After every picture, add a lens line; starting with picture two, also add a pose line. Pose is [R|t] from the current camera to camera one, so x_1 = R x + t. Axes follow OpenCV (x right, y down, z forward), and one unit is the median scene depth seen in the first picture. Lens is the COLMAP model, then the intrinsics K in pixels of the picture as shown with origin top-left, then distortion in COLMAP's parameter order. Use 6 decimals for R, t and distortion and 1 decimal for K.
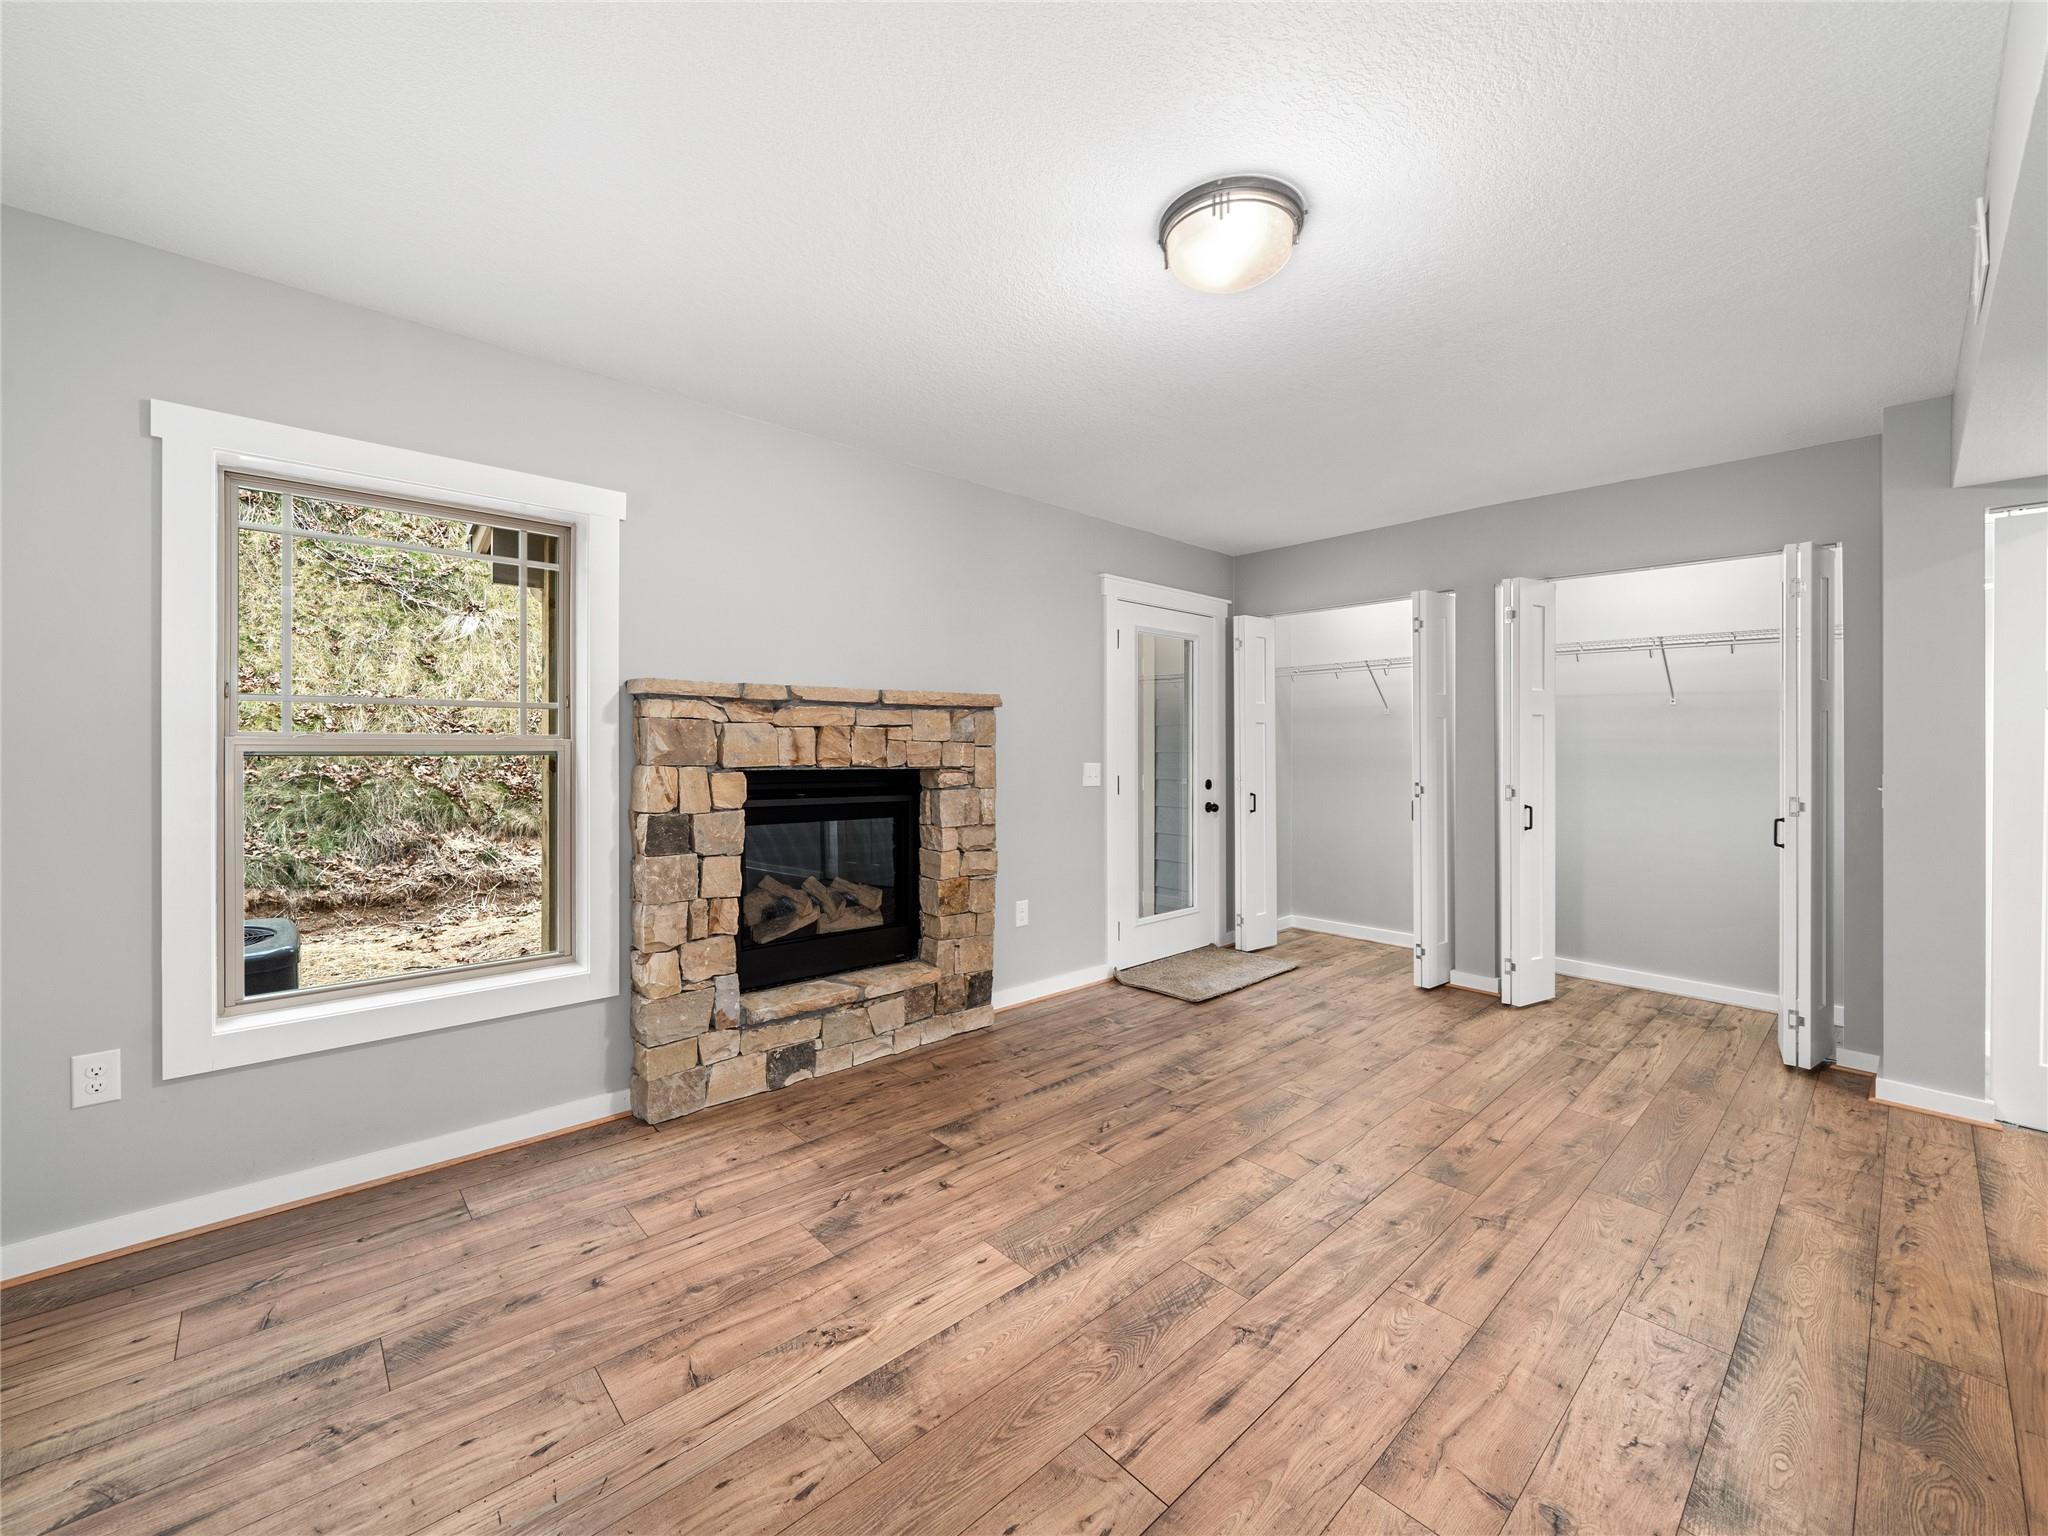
lens RADIAL K [[801.5, 0, 1021.7], [0, 801.5, 756.3], [0, 0, 1]] dist [-0.003018, -0.000520]
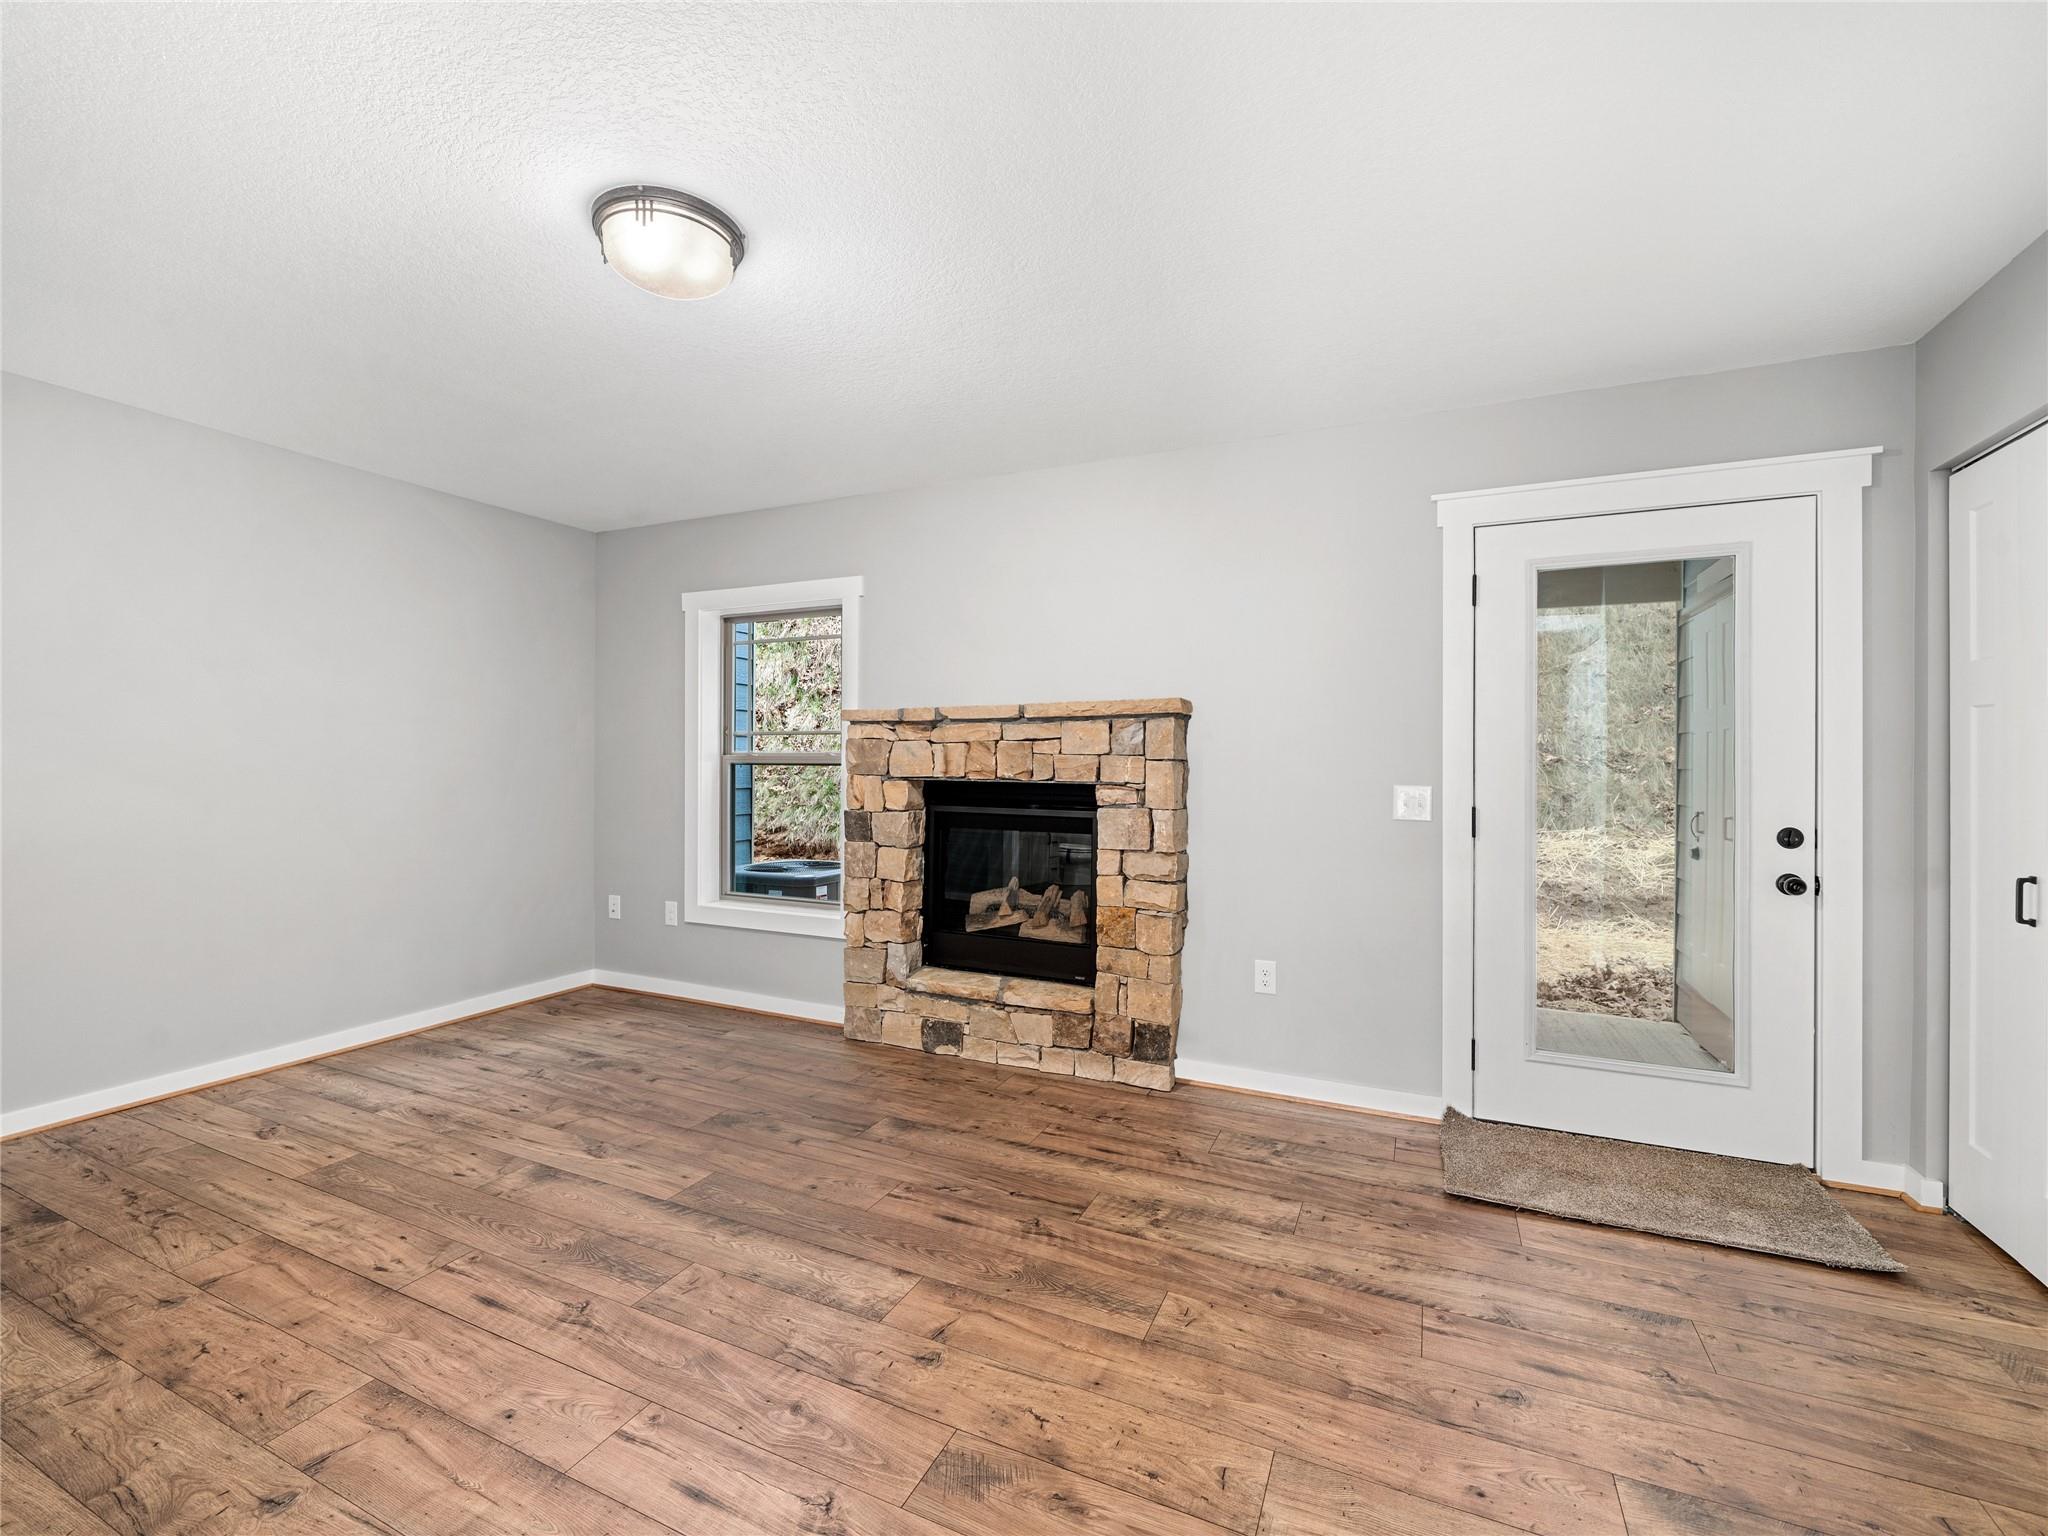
lens RADIAL K [[853.0, 0, 1024.0], [0, 853.0, 768.0], [0, 0, 1]] dist [-0.002856, 0.000177]
pose [[0.408927, 0.004874, -0.912554, 0.882775], [-0.013692, 0.999906, -0.000795, -0.001421], [0.912464, 0.012820, 0.408956, 0.608215]]
